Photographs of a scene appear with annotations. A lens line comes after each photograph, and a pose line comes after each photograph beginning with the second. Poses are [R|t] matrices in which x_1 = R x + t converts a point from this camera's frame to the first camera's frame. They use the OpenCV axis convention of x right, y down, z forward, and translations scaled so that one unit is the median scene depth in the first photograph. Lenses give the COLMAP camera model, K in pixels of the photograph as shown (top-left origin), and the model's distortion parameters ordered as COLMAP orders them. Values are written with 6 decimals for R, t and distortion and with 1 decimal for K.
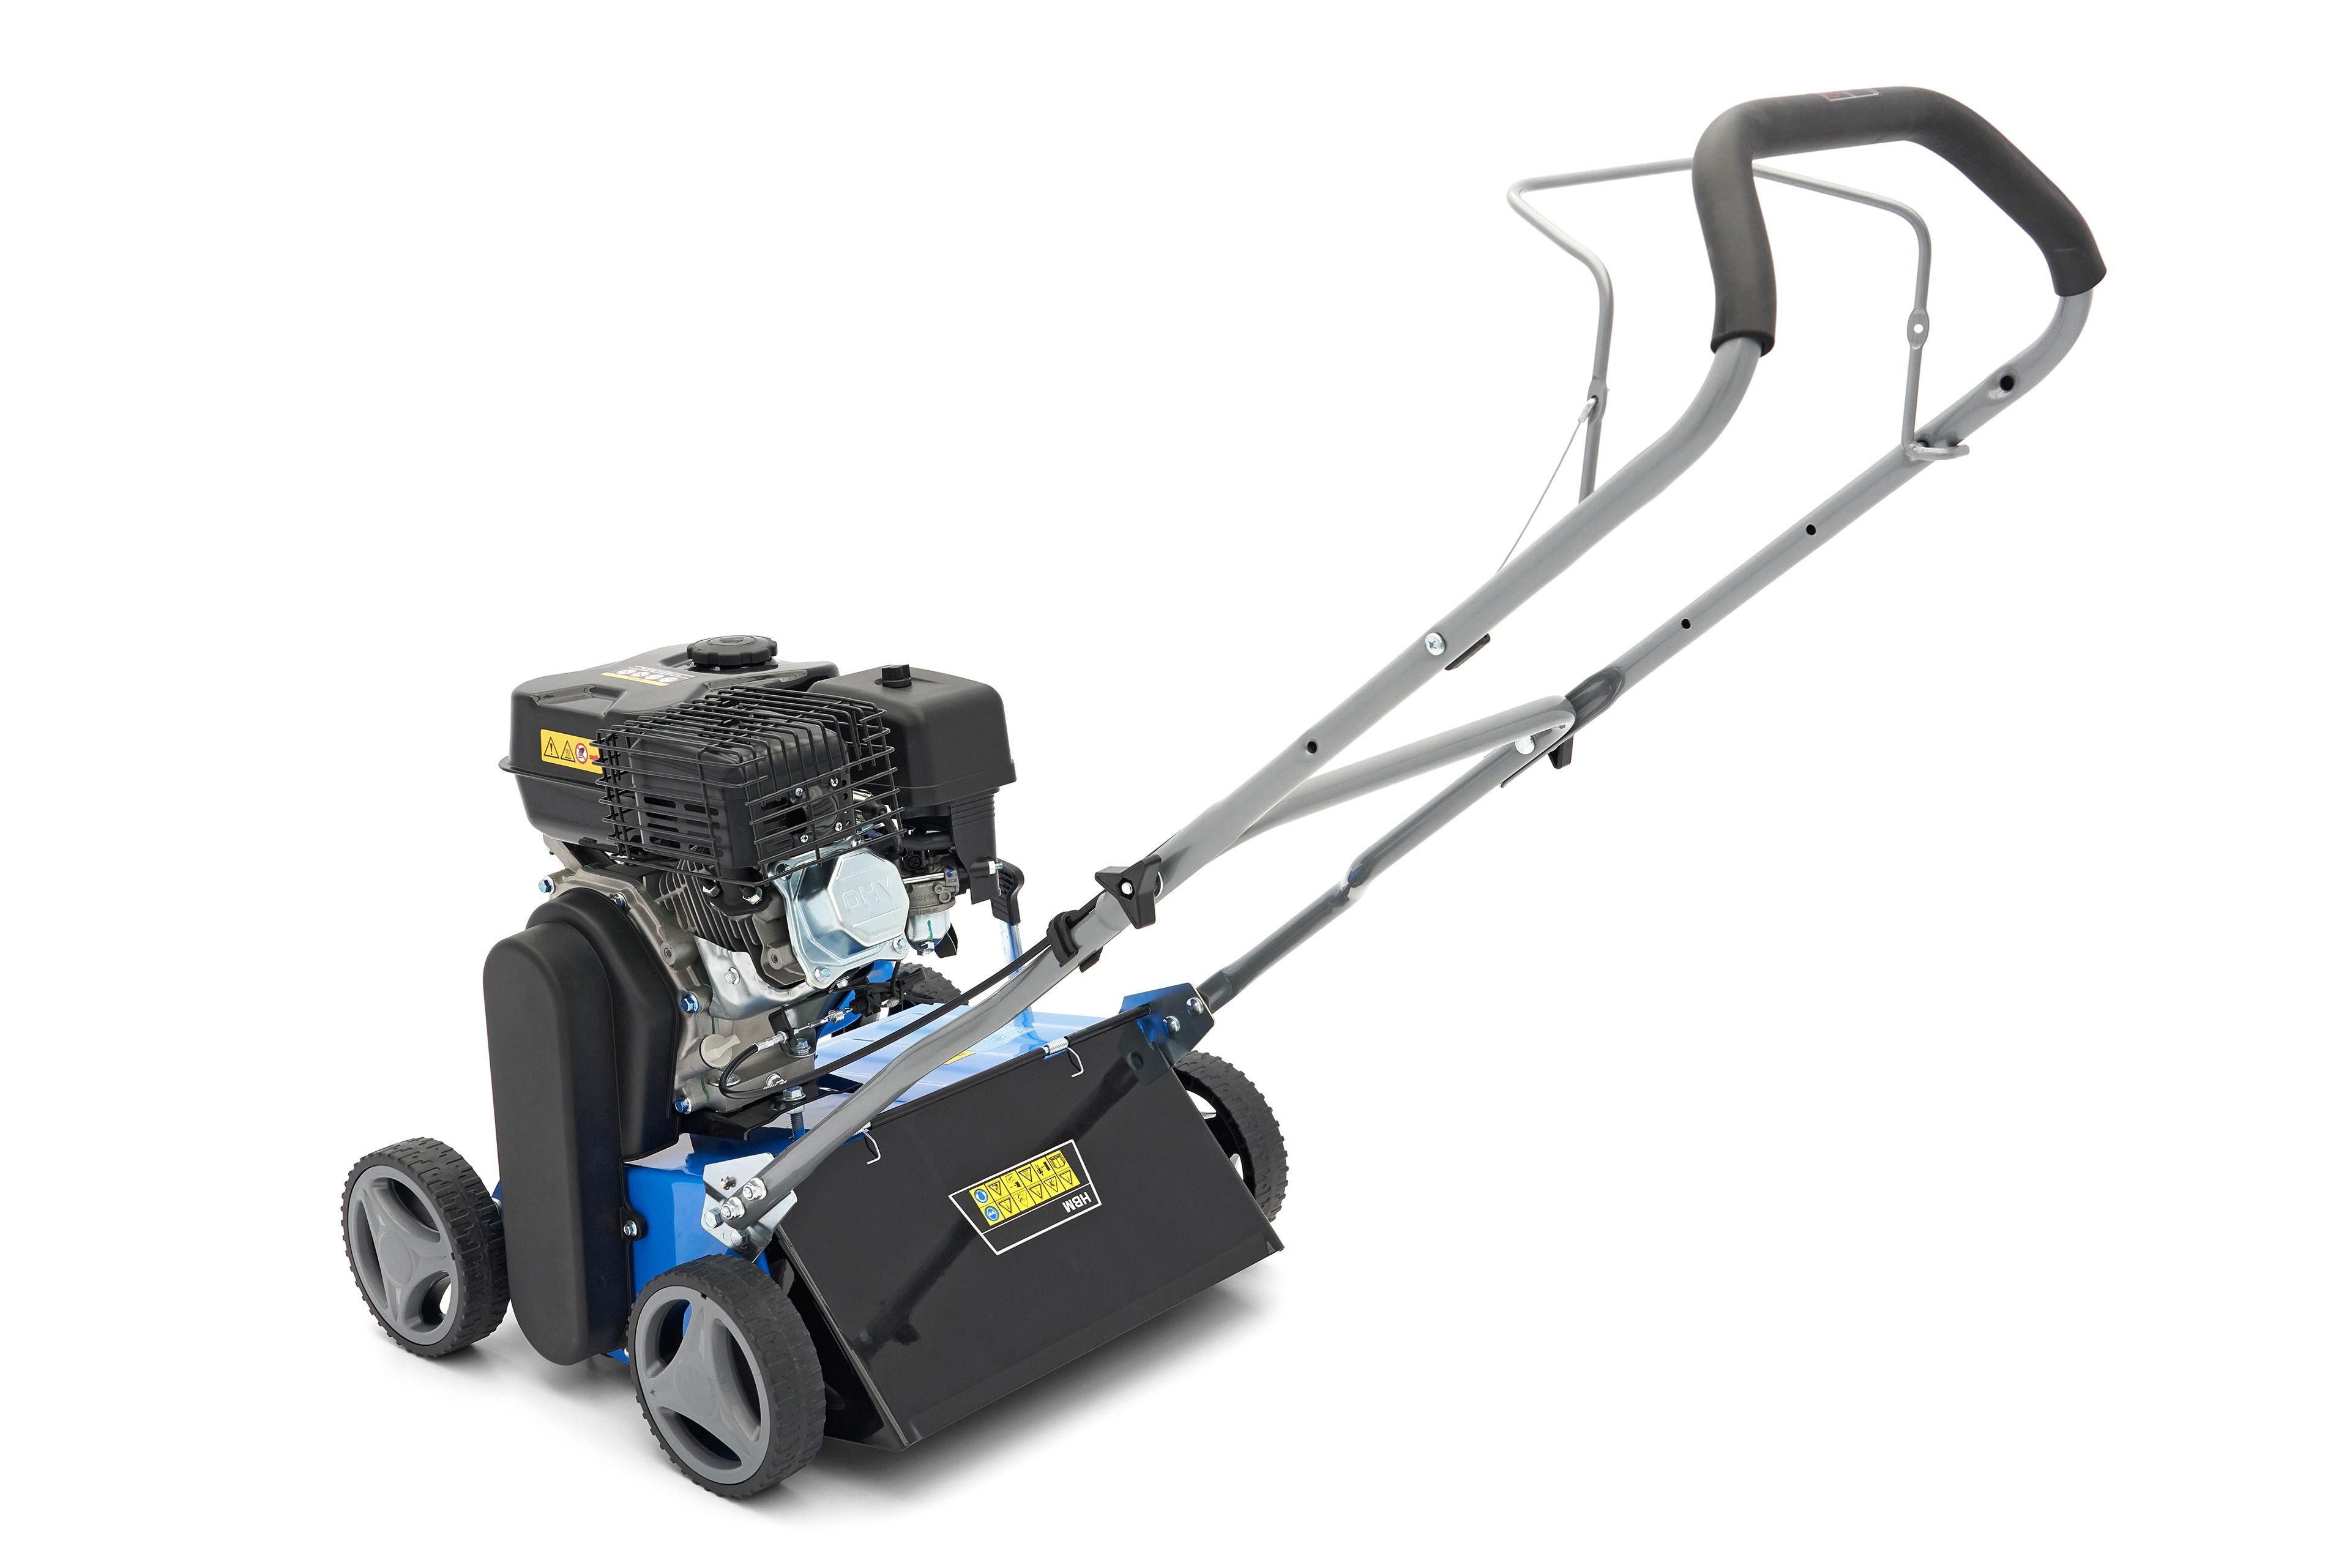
lens RADIAL K [[2776.5, 0, 1121.7], [0, 2776.5, 787.9], [0, 0, 1]] dist [0.003124, 0.010470]
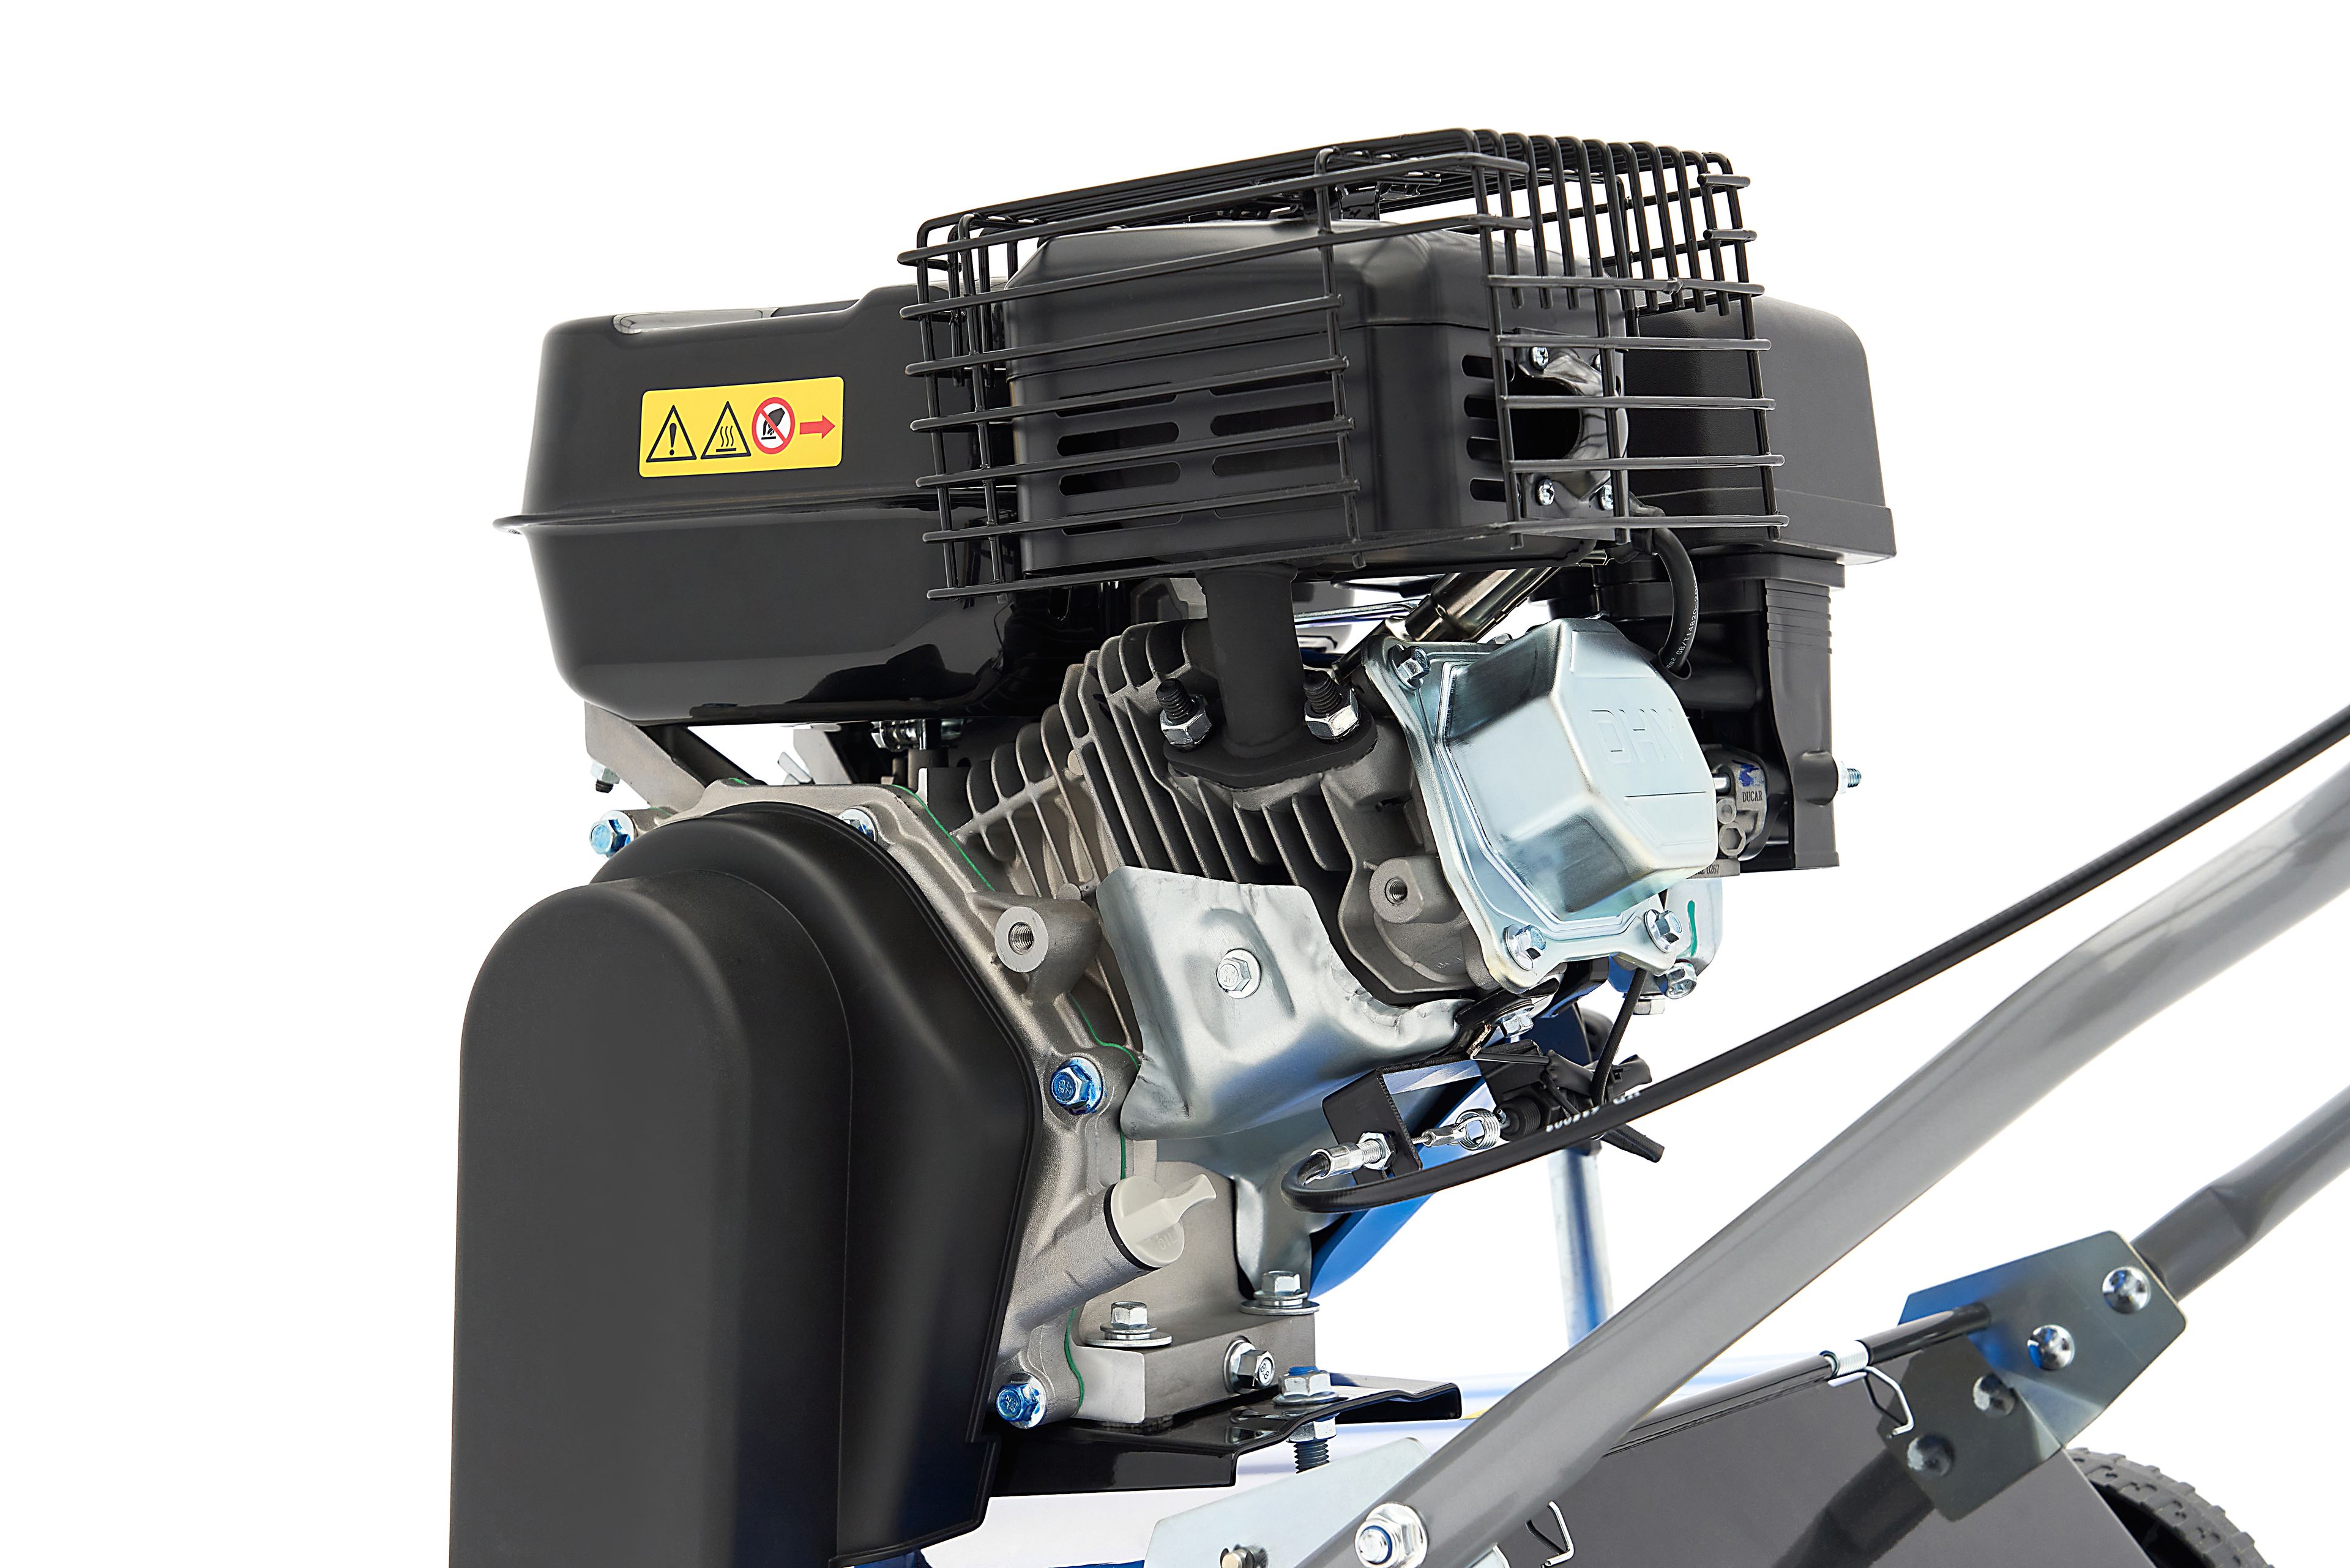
lens RADIAL K [[3727.1, 0, 1175.0], [0, 3727.1, 784.0], [0, 0, 1]] dist [-0.013957, -0.140040]
pose [[0.989155, 0.035148, 0.142606, -0.215780], [0.003368, 0.965260, -0.261268, 0.167810], [-0.146835, 0.258915, 0.954674, 0.542305]]
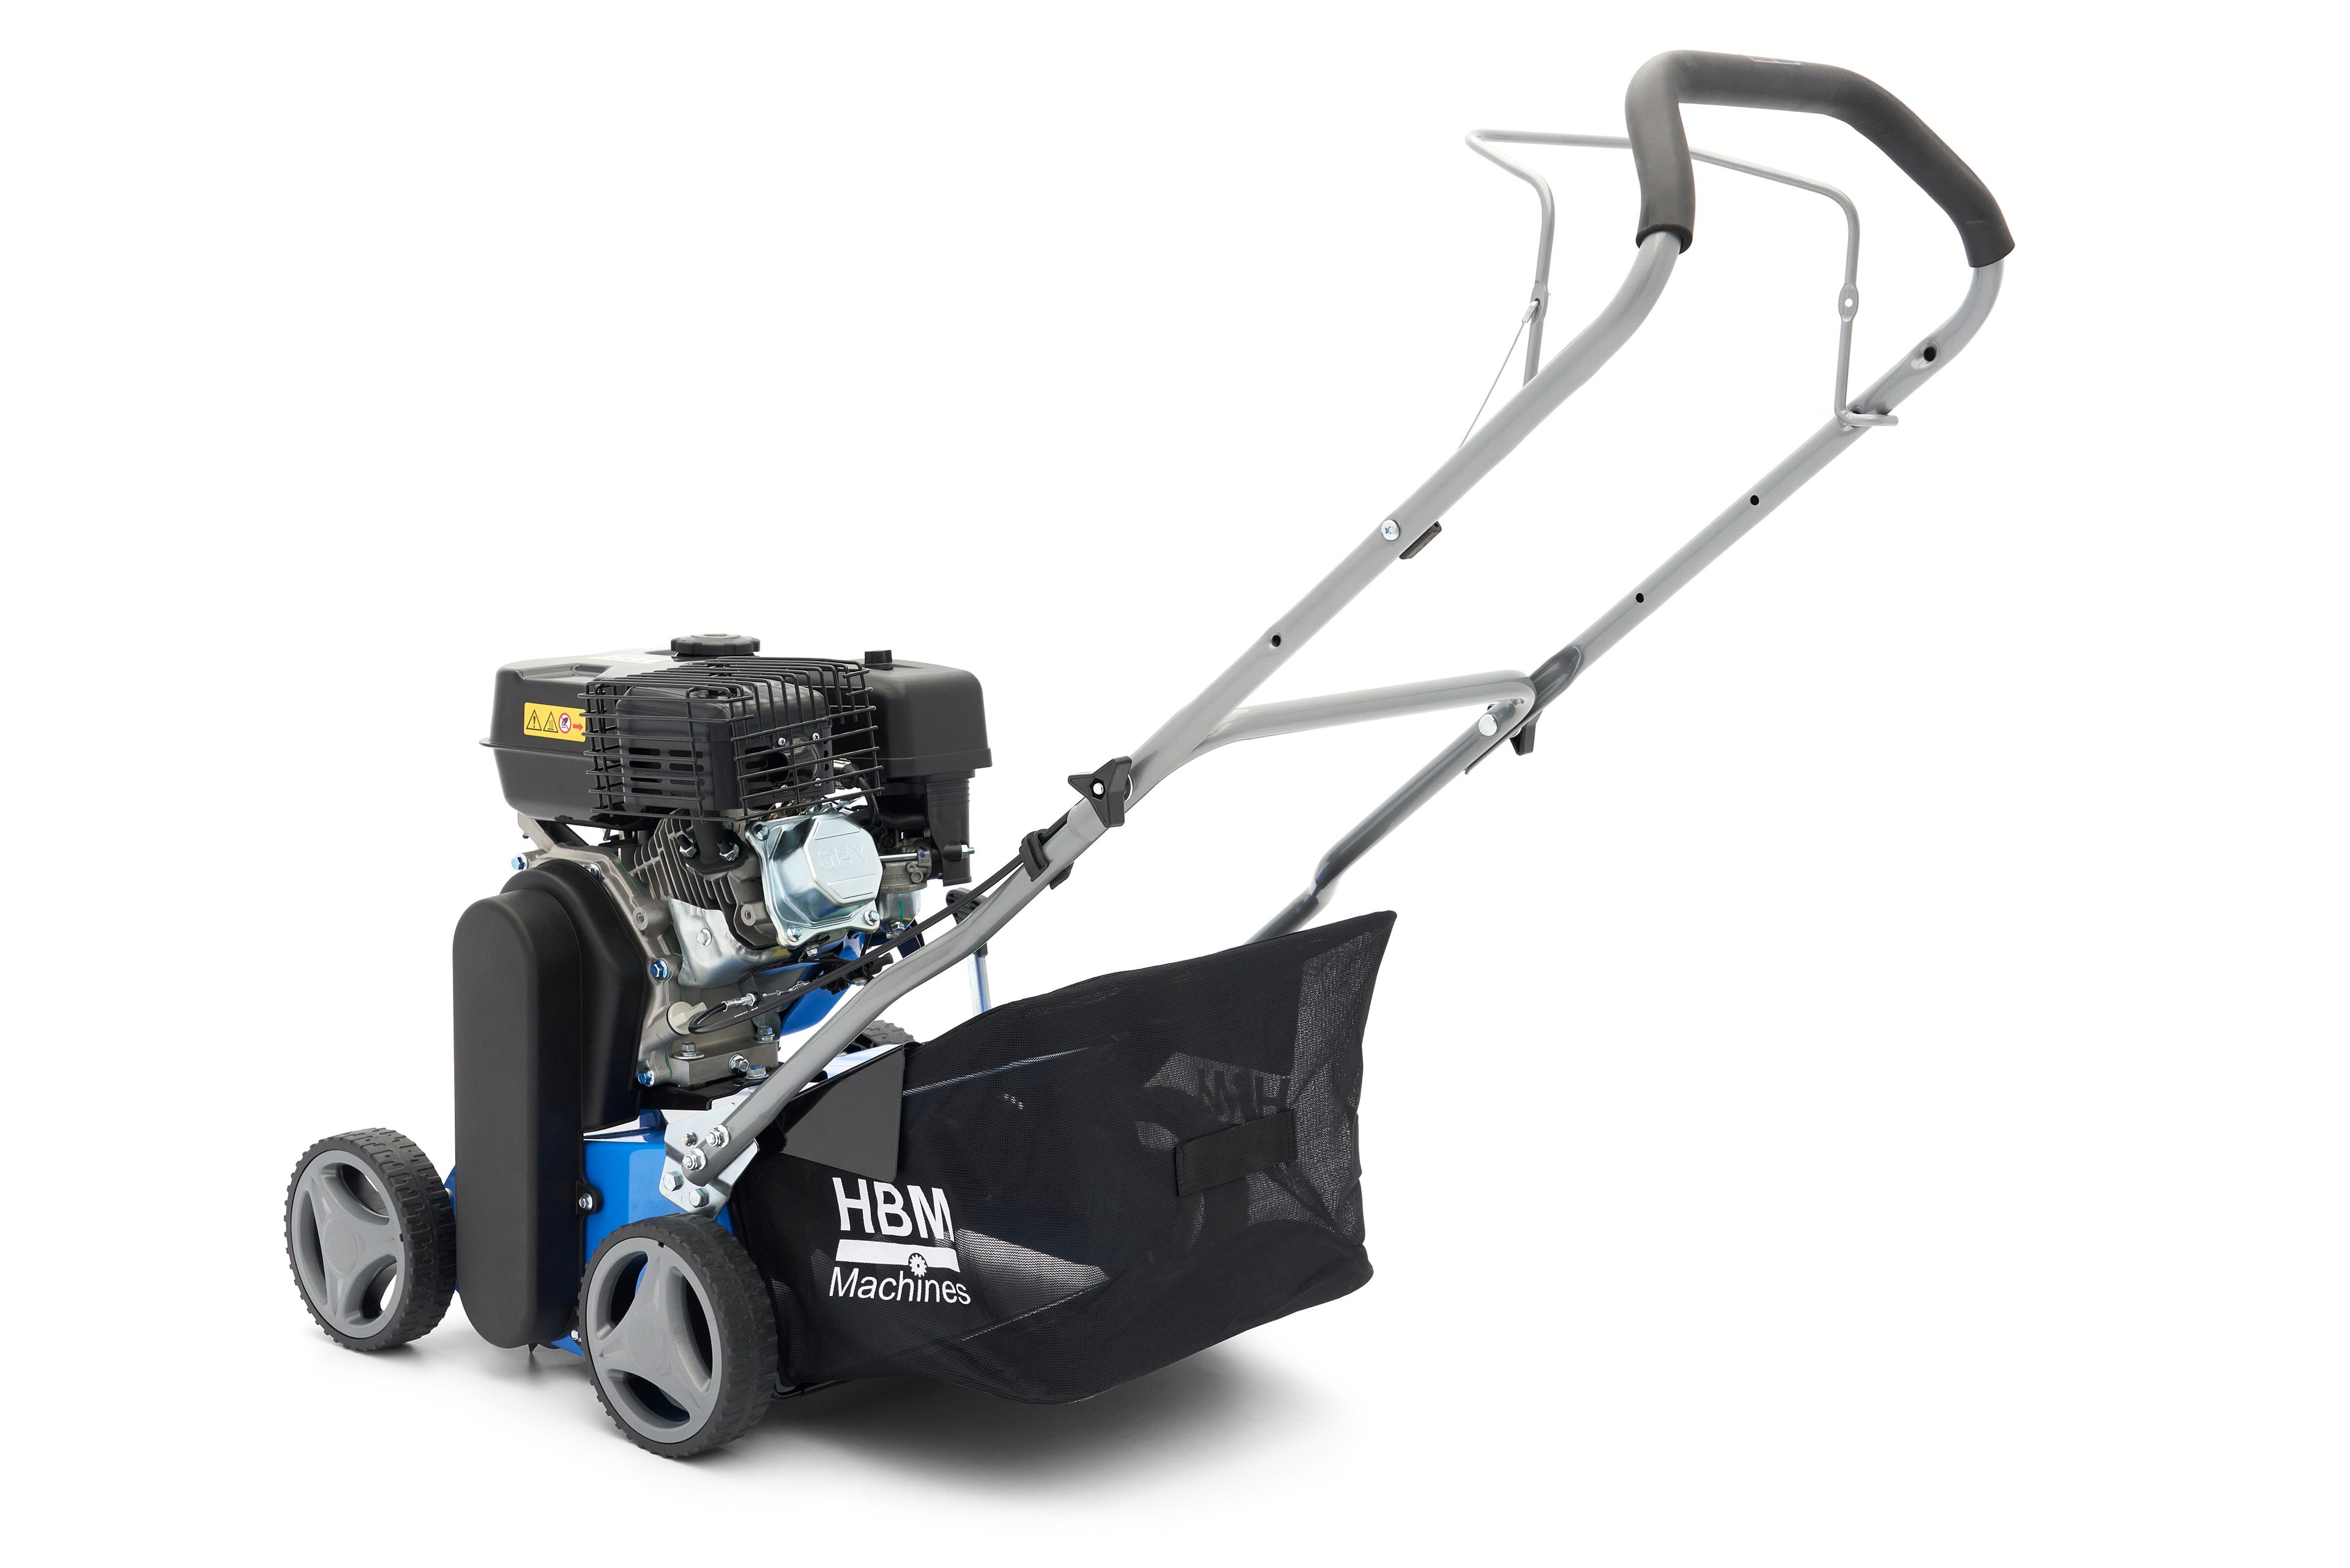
lens RADIAL K [[3229.5, 0, 1175.0], [0, 3229.5, 784.0], [0, 0, 1]] dist [-0.009716, 0.022725]
pose [[0.999110, 0.035983, 0.022014, 0.003242], [-0.032872, 0.991194, -0.128274, 0.157475], [-0.026436, 0.127436, 0.991494, -0.177756]]
